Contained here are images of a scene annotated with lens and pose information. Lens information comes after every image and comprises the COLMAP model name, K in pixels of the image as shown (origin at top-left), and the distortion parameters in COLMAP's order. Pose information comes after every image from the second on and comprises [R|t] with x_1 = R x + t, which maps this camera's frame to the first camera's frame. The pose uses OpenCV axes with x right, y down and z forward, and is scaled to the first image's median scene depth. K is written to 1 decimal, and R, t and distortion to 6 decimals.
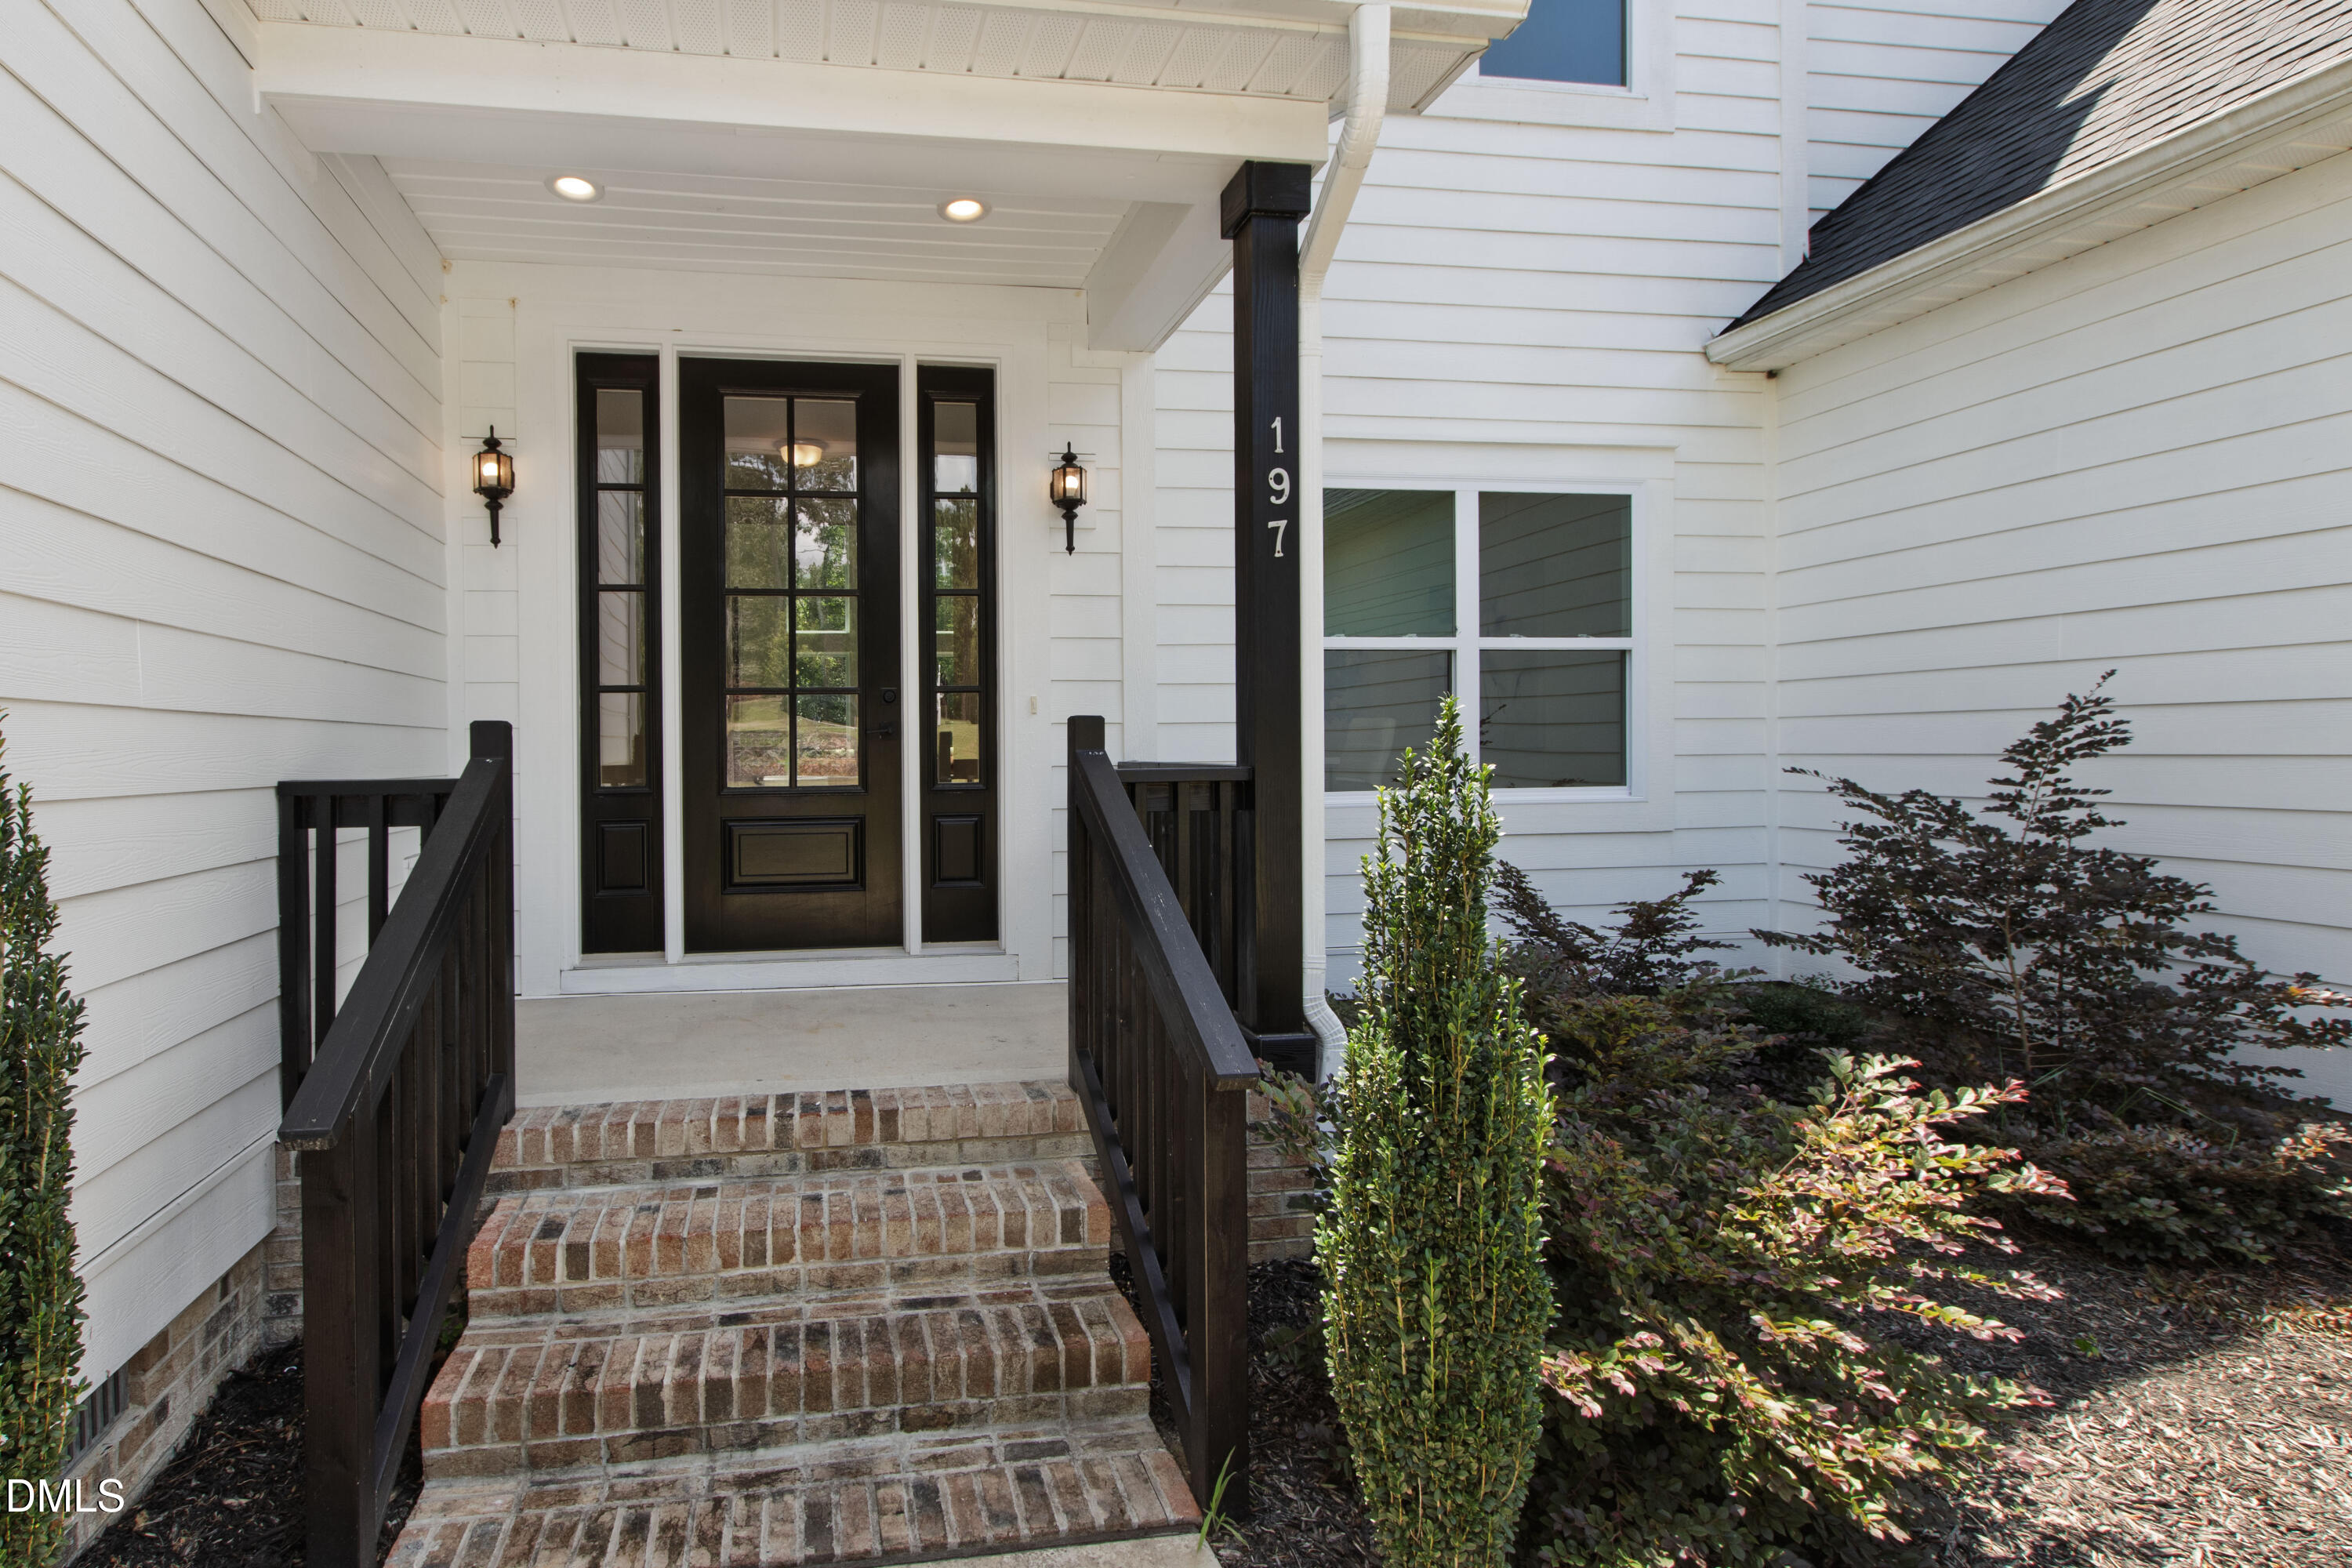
lens RADIAL K [[1211.5, 0, 1043.0], [0, 1211.5, 739.4], [0, 0, 1]] dist [0.002156, 0.000181]
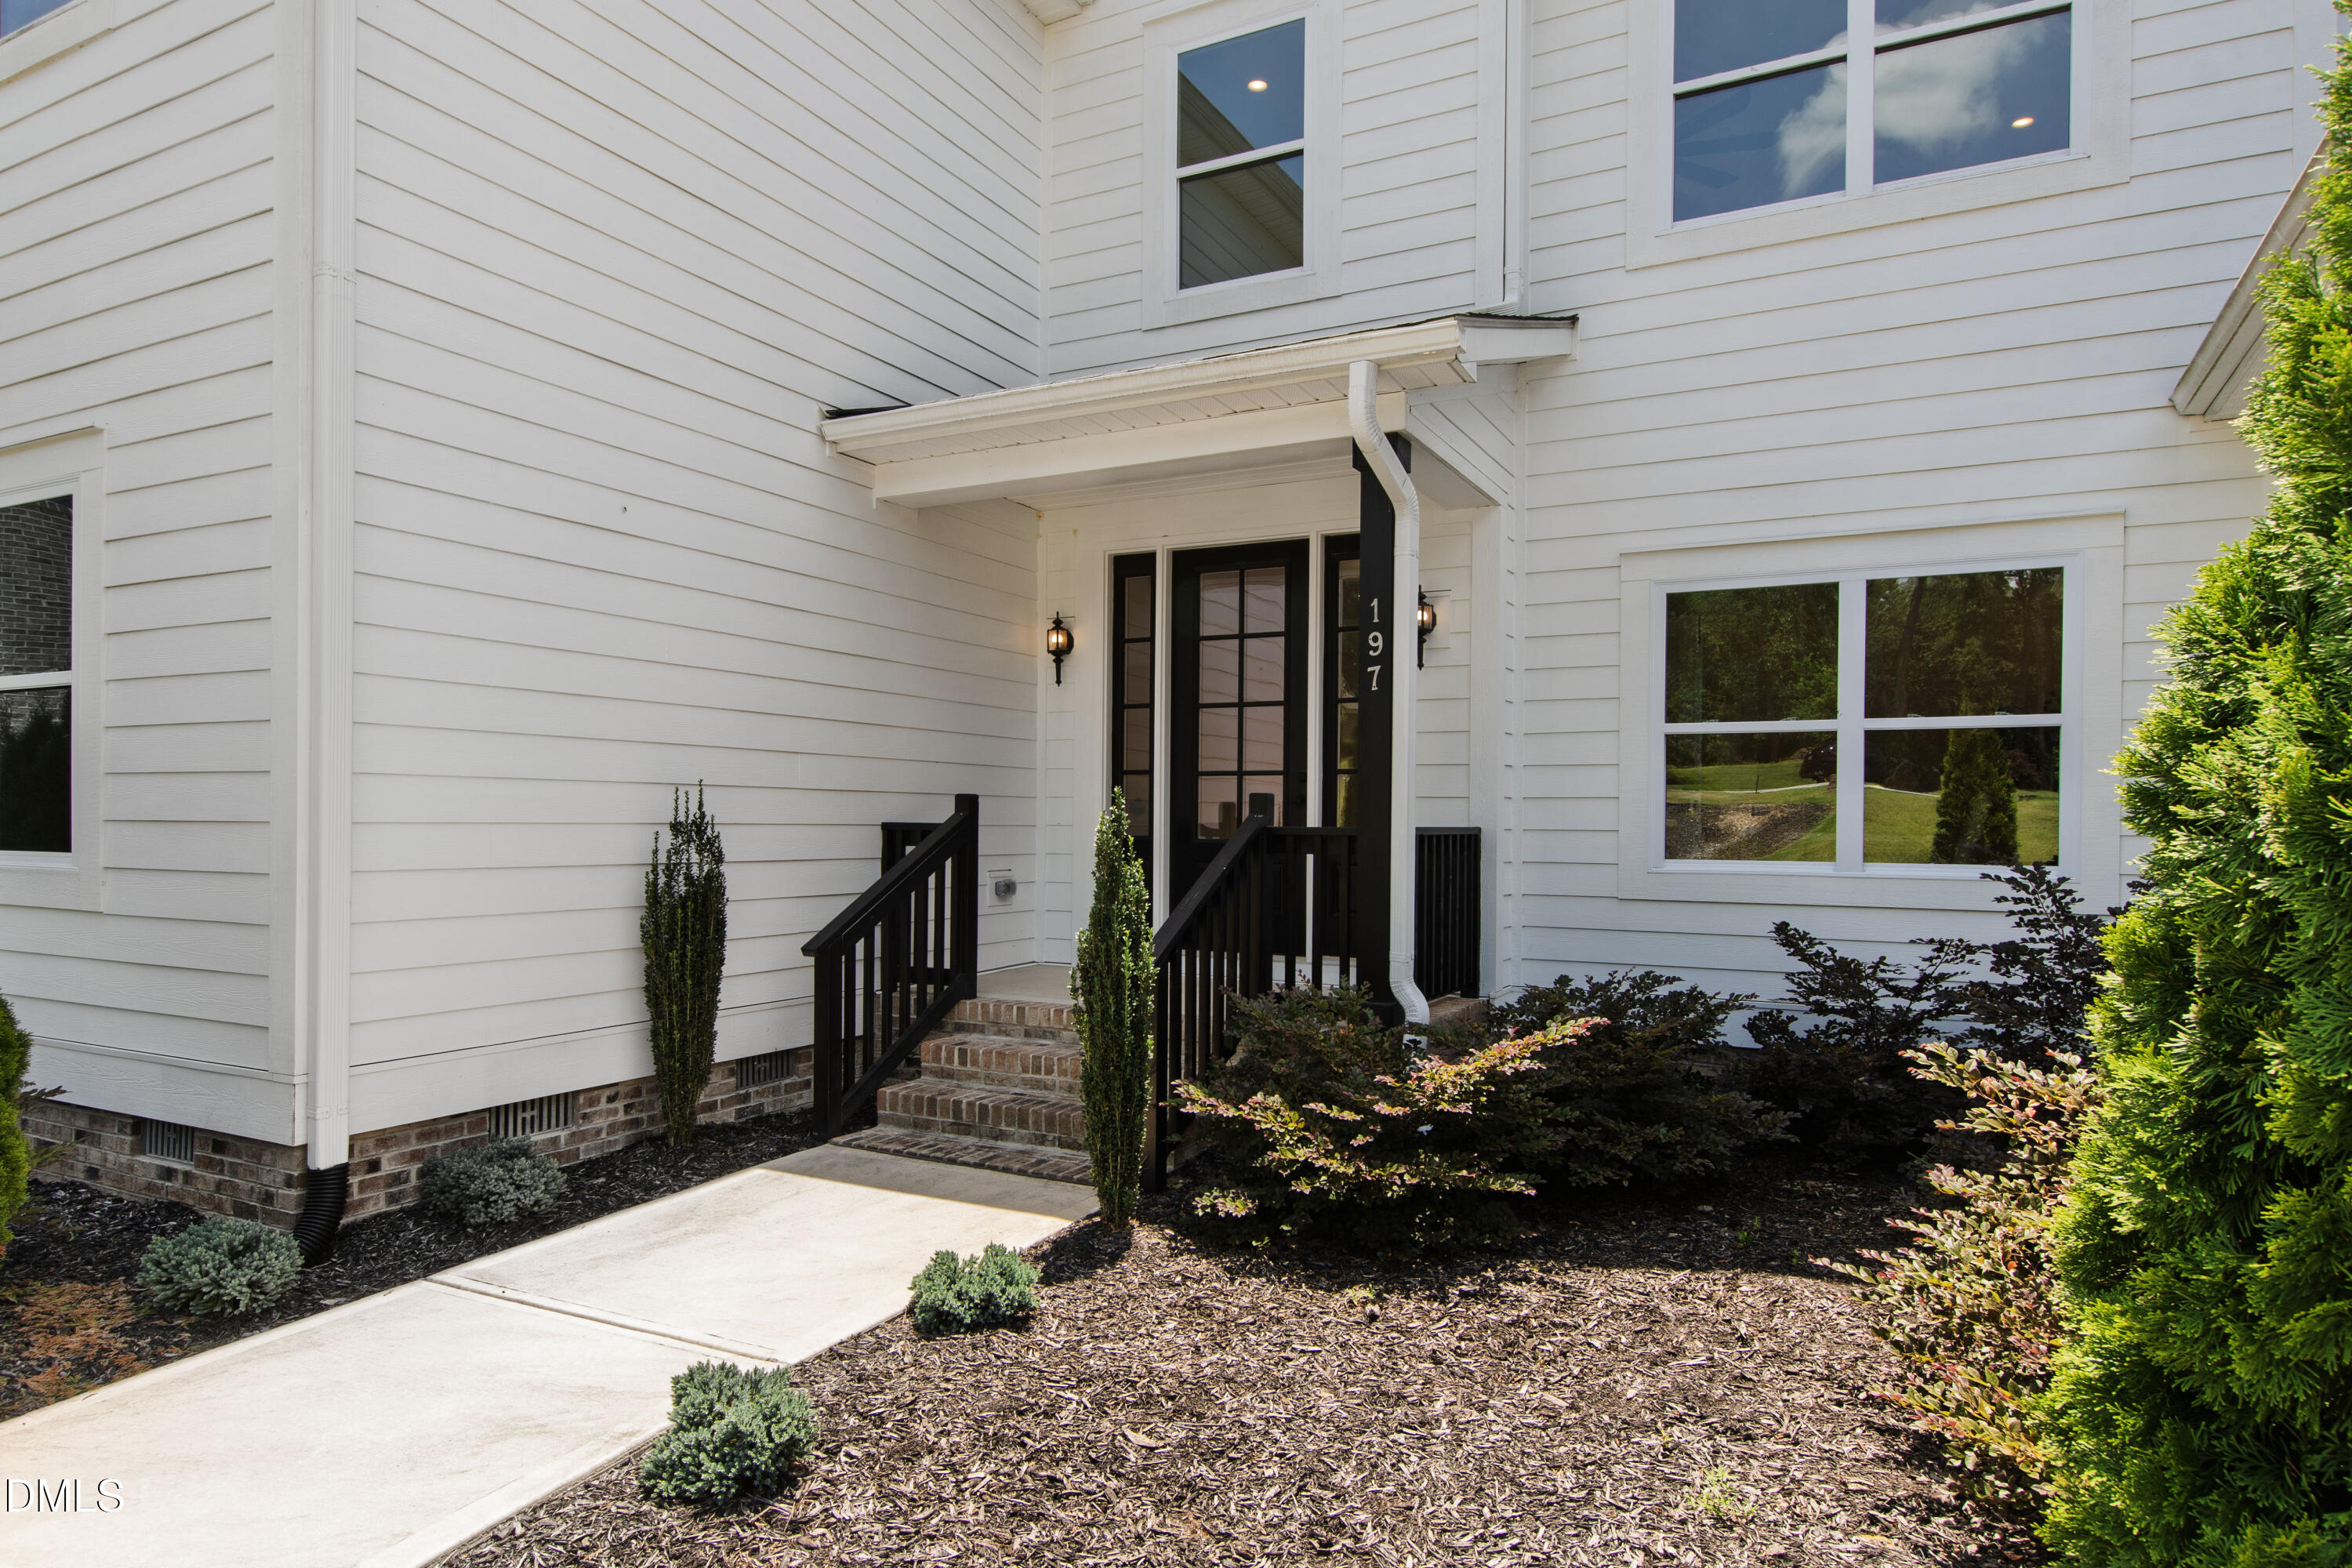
lens RADIAL K [[1275.4, 0, 1133.8], [0, 1275.4, 790.1], [0, 0, 1]] dist [-0.001522, -0.000270]
pose [[0.822910, 0.005096, -0.568148, 0.859676], [-0.013915, 0.999841, -0.011185, -0.001933], [0.568001, 0.017110, 0.822850, -0.495950]]
